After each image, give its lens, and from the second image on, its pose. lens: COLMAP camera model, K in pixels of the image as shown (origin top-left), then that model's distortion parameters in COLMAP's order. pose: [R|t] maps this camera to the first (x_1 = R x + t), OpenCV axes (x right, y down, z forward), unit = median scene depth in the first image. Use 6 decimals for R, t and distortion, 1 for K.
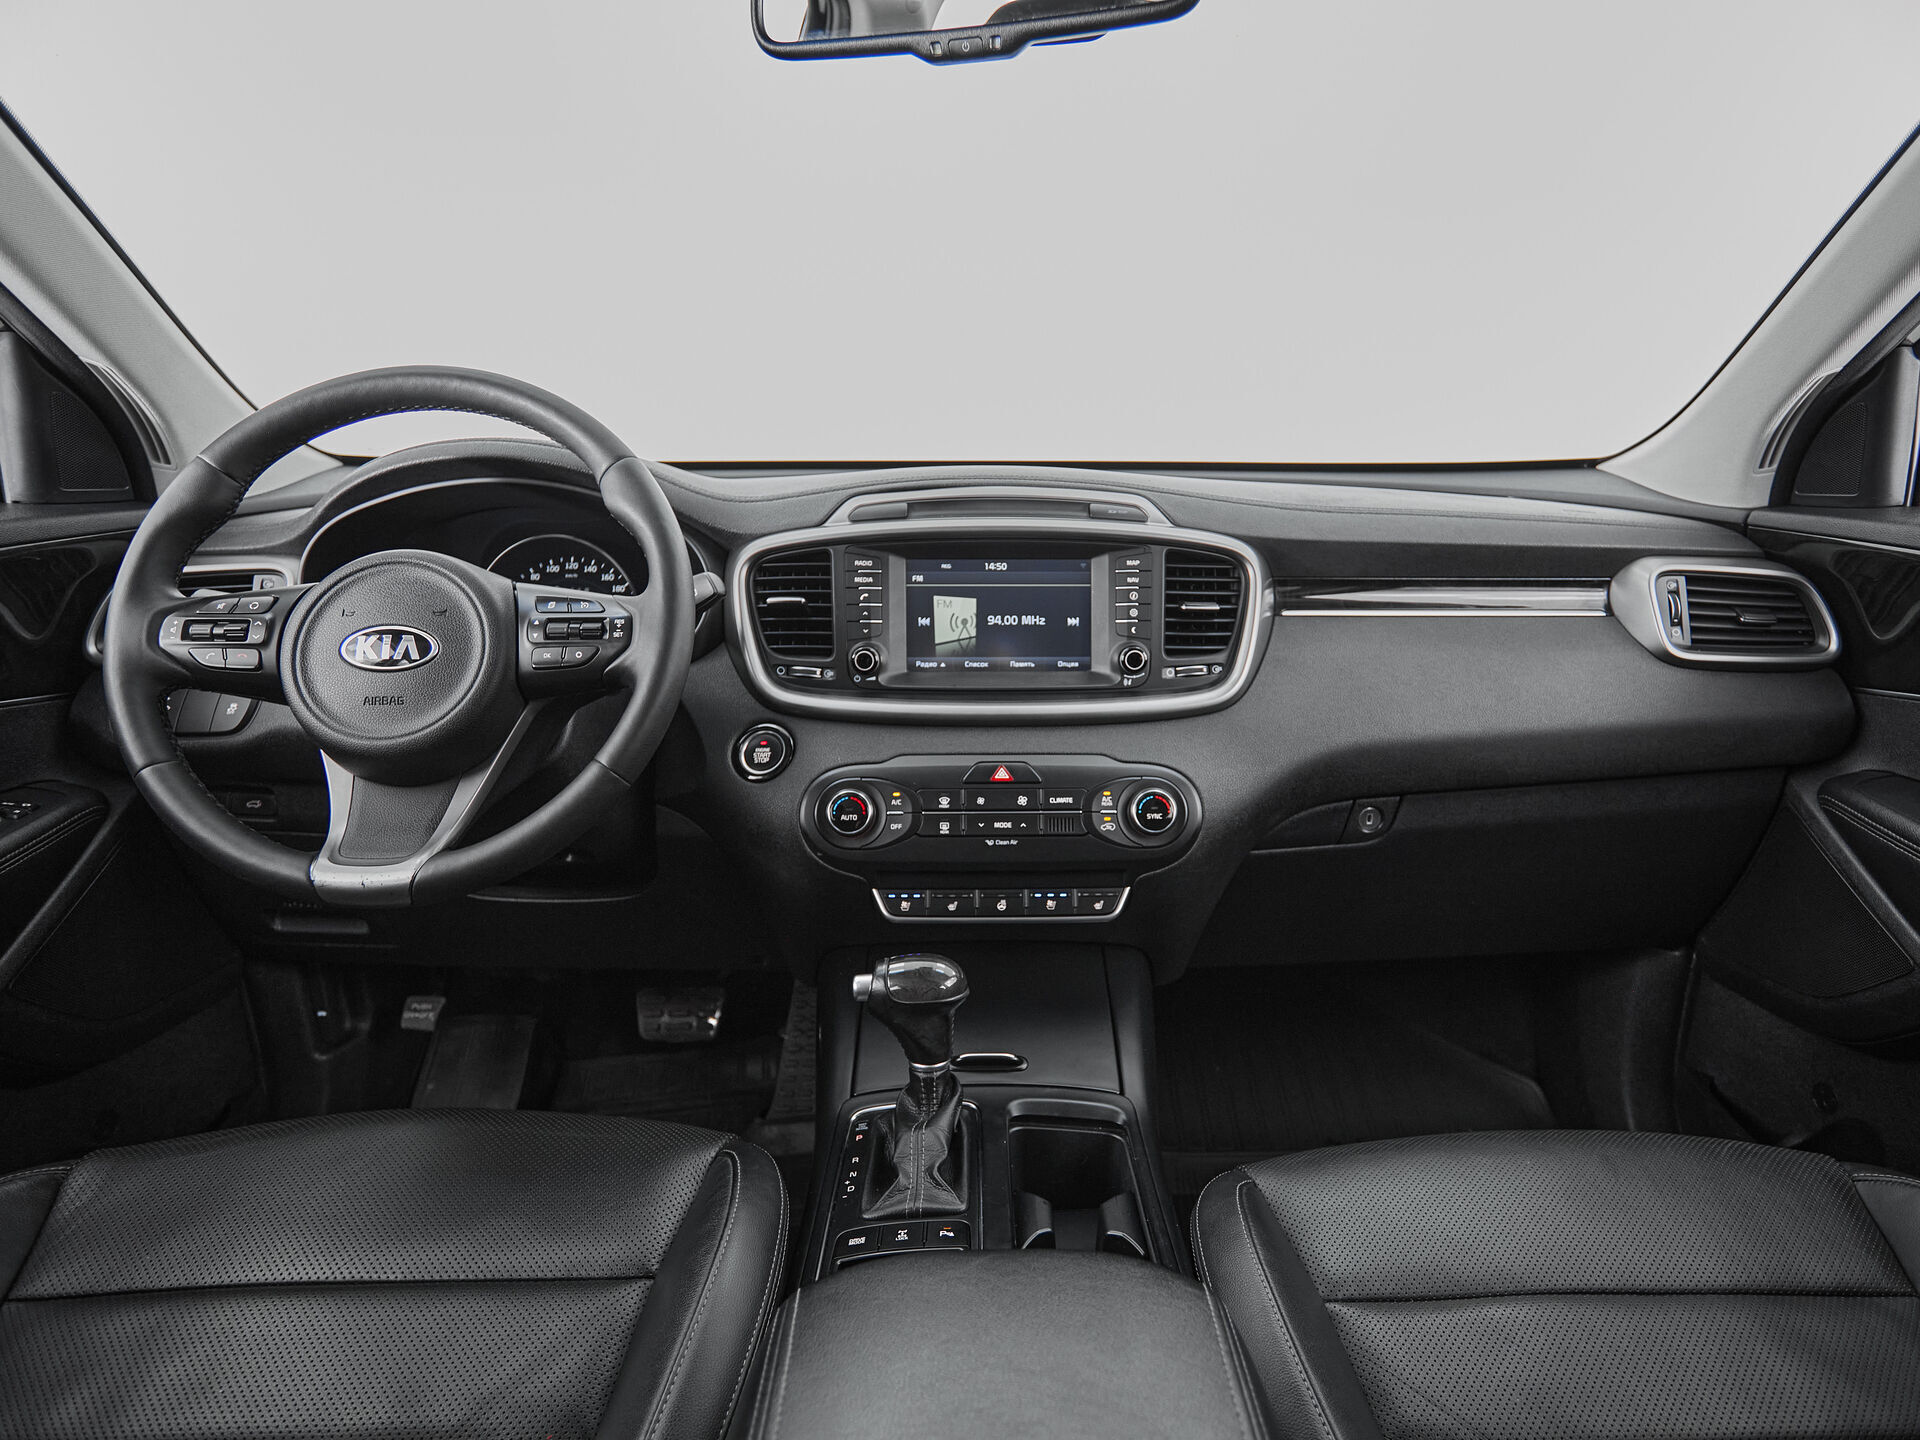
lens RADIAL K [[1088.2, 0, 1001.1], [0, 1088.2, 776.8], [0, 0, 1]] dist [-0.000134, -0.001951]
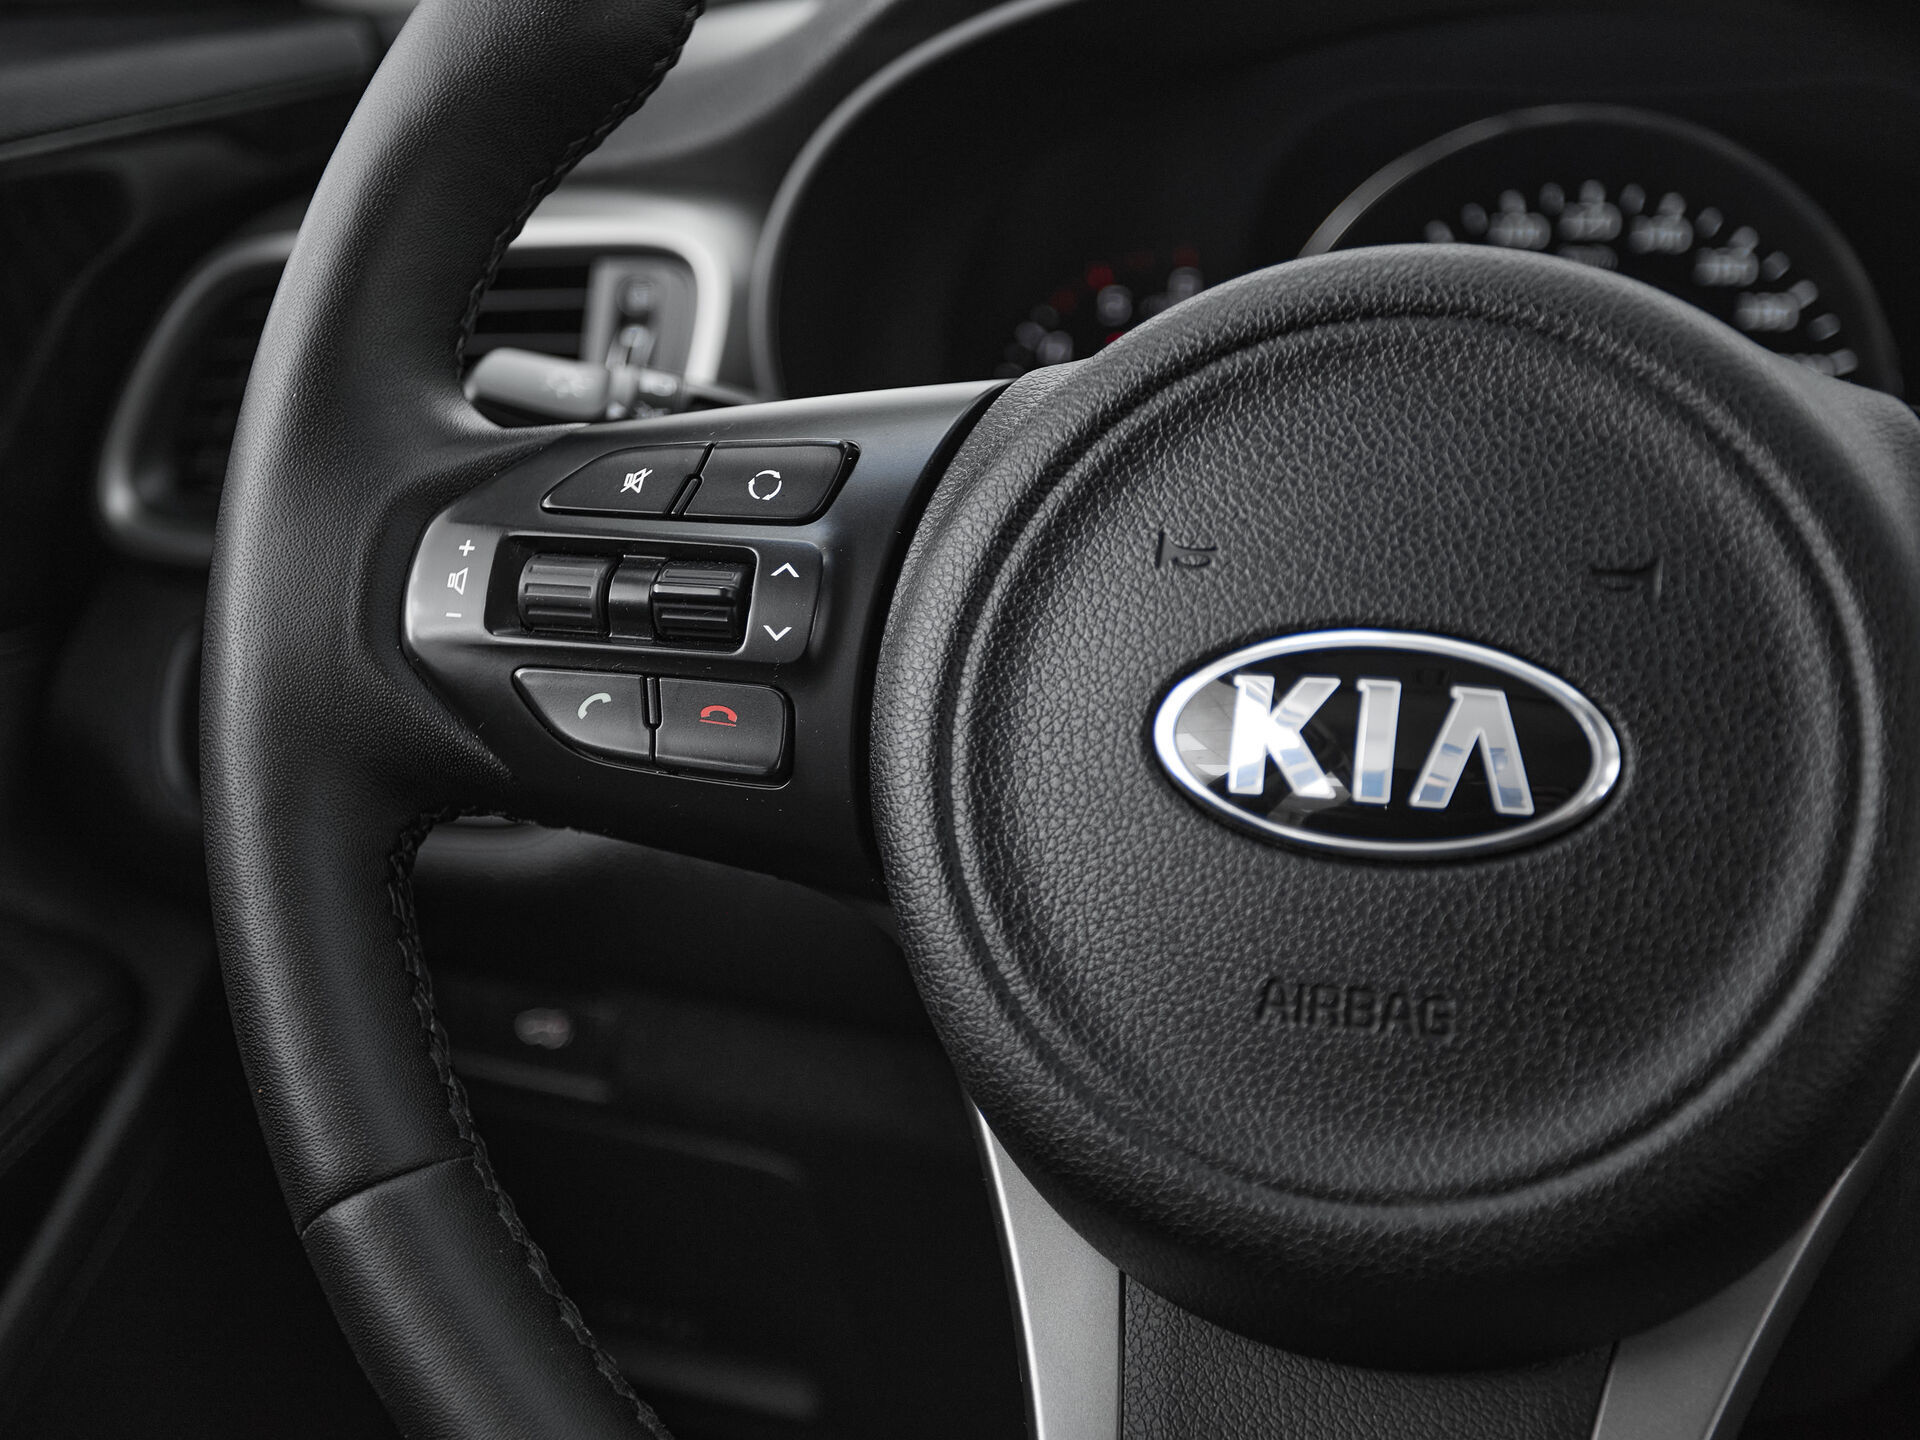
lens RADIAL K [[2481.6, 0, 957.1], [0, 2481.6, 748.4], [0, 0, 1]] dist [0.026675, -0.017816]
pose [[0.940582, 0.085622, -0.328596, -0.383860], [-0.064195, 0.995075, 0.075533, -0.117119], [0.333444, -0.049950, 0.941446, 0.422193]]
